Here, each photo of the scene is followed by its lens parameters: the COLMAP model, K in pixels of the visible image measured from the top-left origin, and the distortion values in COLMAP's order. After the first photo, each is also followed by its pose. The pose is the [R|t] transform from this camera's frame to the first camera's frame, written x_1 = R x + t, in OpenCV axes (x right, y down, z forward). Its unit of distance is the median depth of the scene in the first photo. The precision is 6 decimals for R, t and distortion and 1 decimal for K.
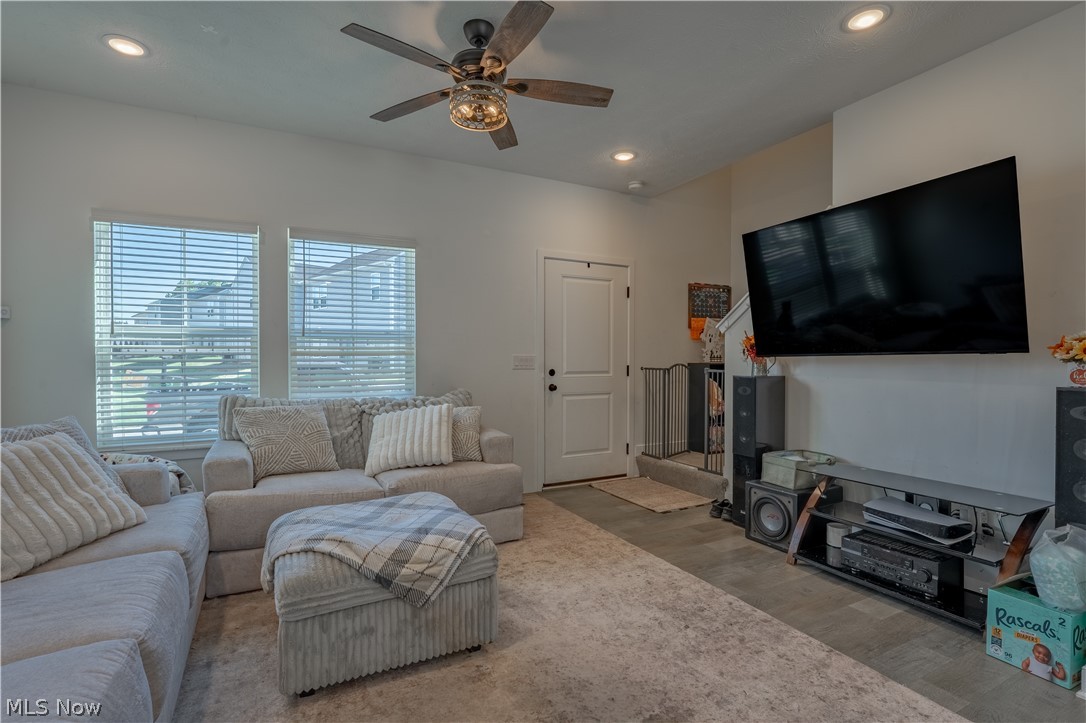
lens RADIAL K [[505.1, 0, 543.0], [0, 505.1, 361.5], [0, 0, 1]] dist [0.016891, -0.000142]
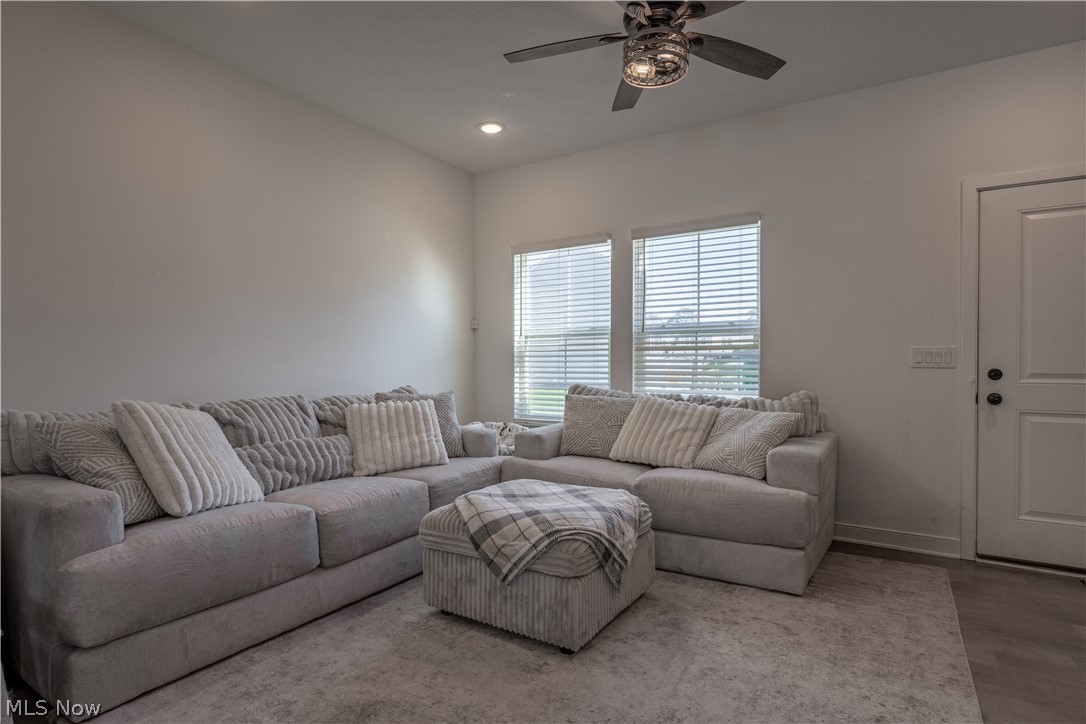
lens RADIAL K [[566.3, 0, 543.0], [0, 566.3, 362.0], [0, 0, 1]] dist [0.004465, 0.001388]
pose [[0.518468, 0.004815, -0.855083, 0.469658], [-0.003833, 0.999987, 0.003307, 0.009723], [0.855088, 0.001563, 0.518480, 0.252739]]
